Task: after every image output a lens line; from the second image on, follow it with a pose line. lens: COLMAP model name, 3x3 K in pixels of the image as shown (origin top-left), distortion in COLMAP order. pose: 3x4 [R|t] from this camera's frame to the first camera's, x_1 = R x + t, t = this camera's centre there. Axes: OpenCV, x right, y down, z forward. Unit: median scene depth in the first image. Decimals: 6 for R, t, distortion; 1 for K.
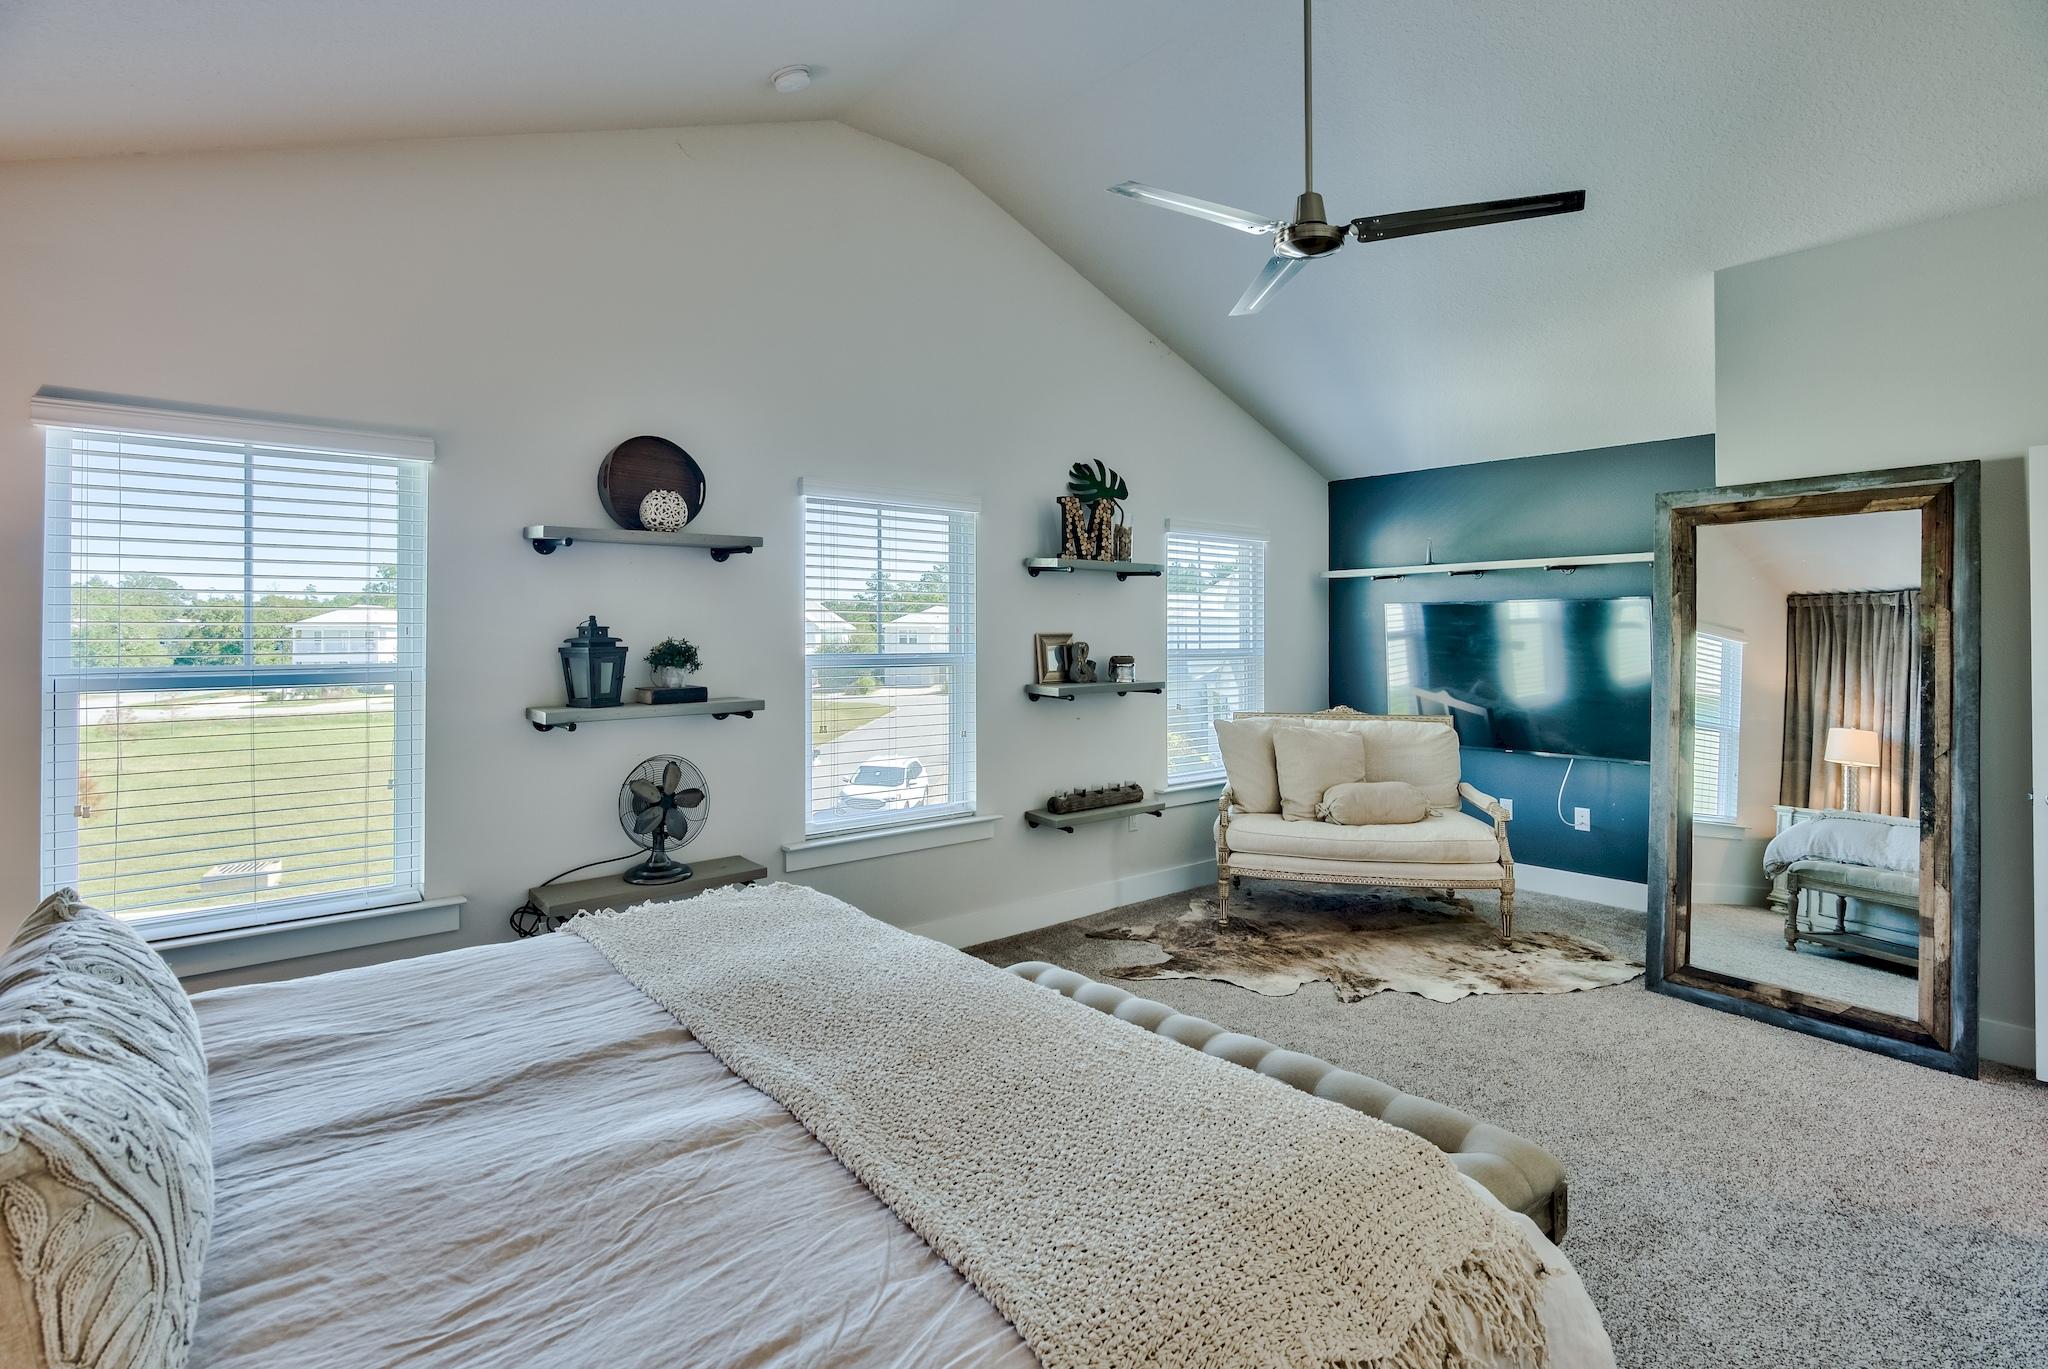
lens RADIAL K [[989.6, 0, 995.2], [0, 989.6, 648.1], [0, 0, 1]] dist [-0.002183, -0.000207]
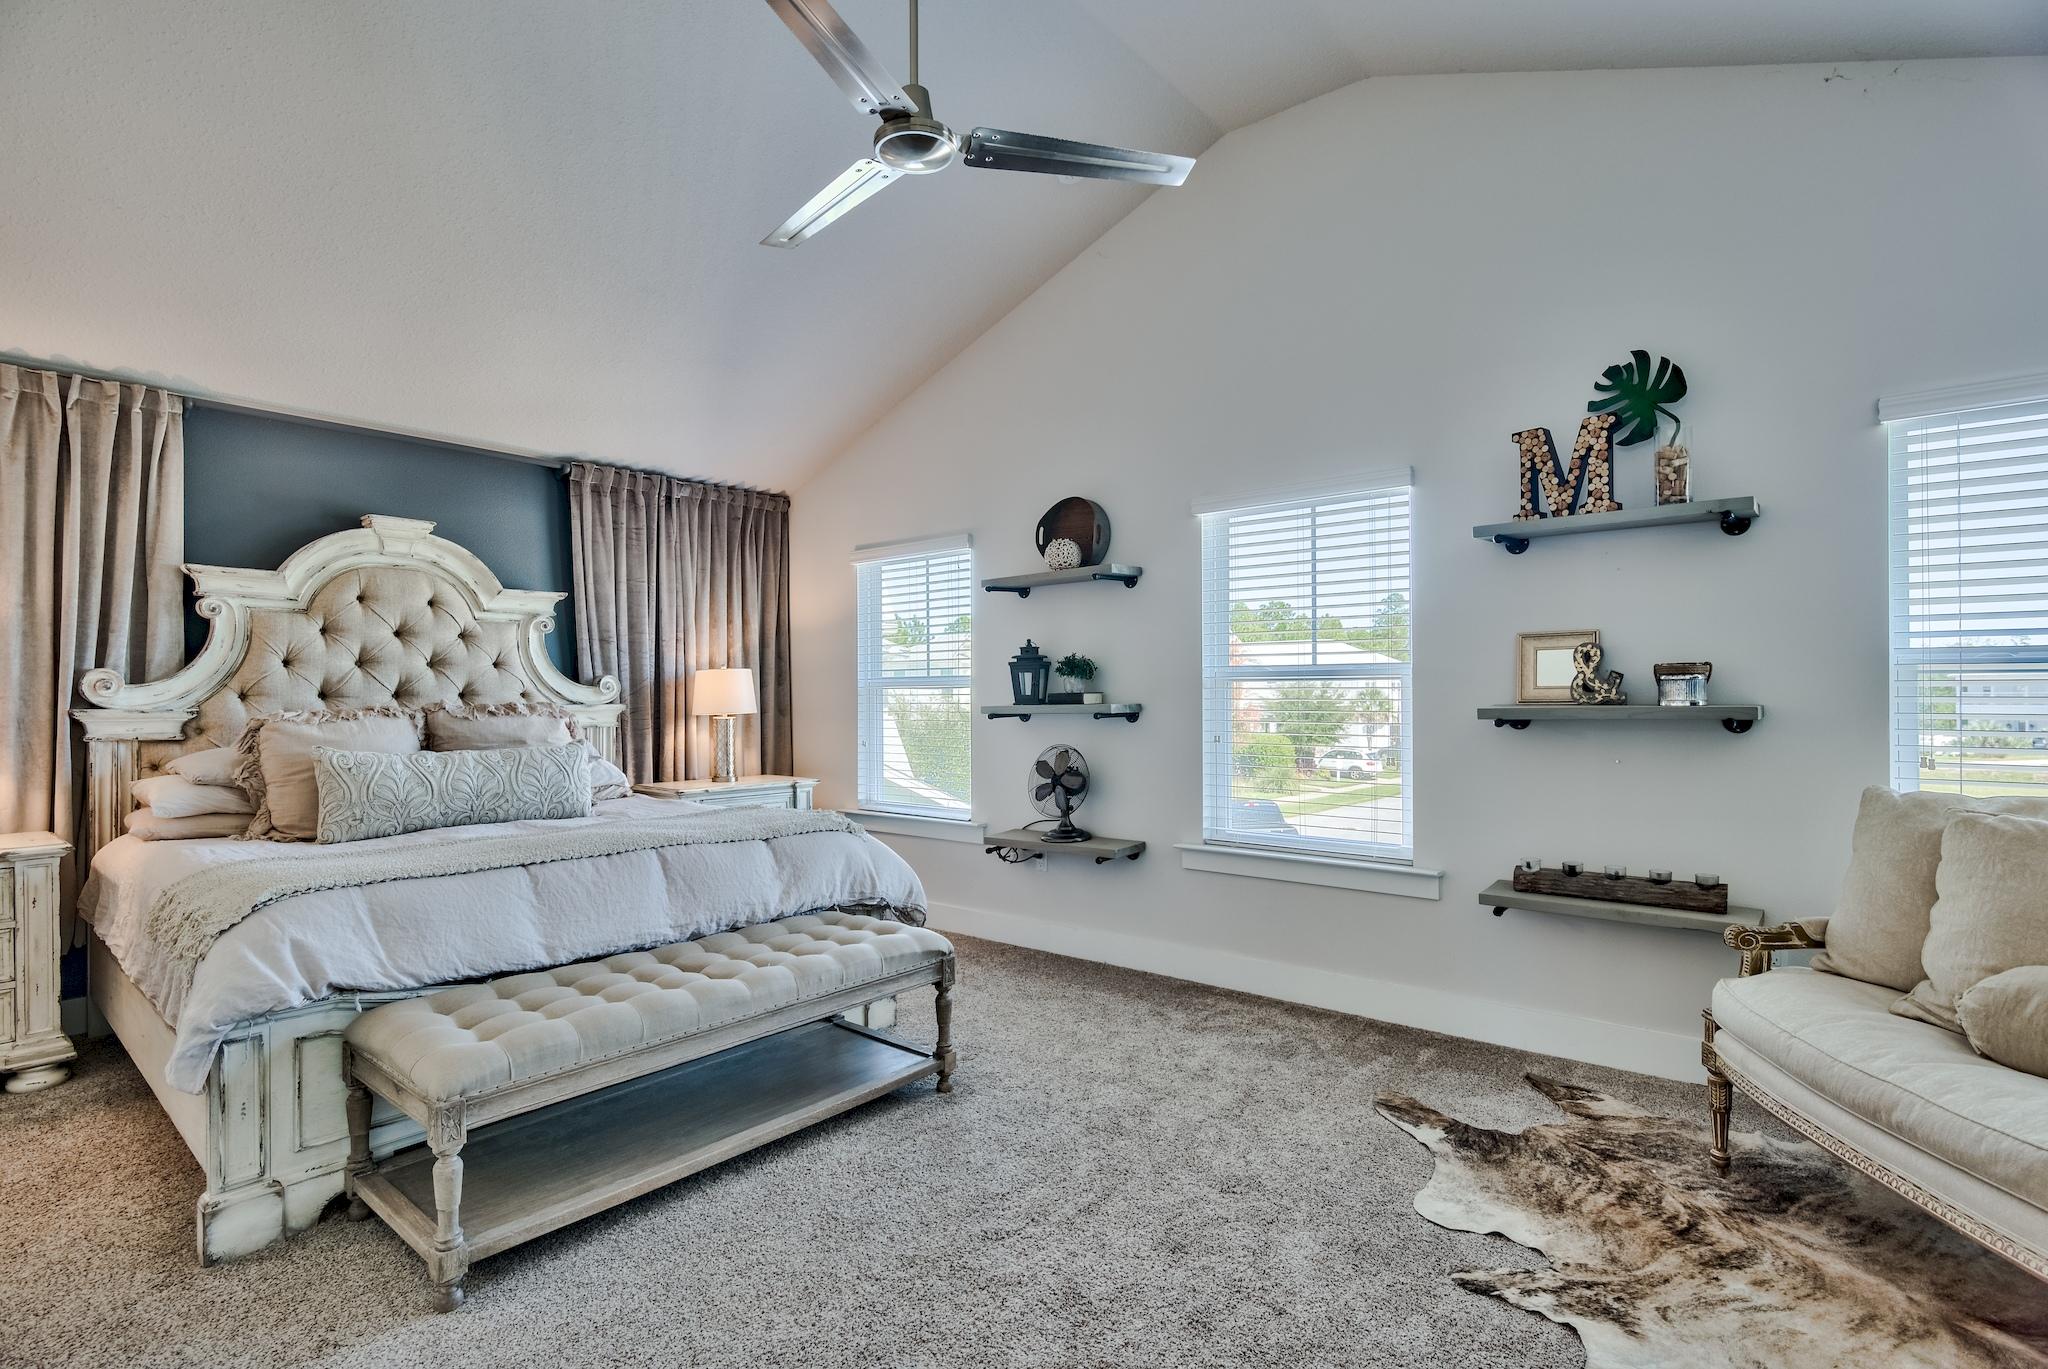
lens RADIAL K [[1017.8, 0, 1024.0], [0, 1017.8, 684.5], [0, 0, 1]] dist [-0.004089, -0.000342]
pose [[0.178065, 0.020185, -0.983812, 0.765343], [0.024472, 0.999390, 0.024934, -0.006062], [0.983714, -0.028515, 0.177462, 0.570691]]
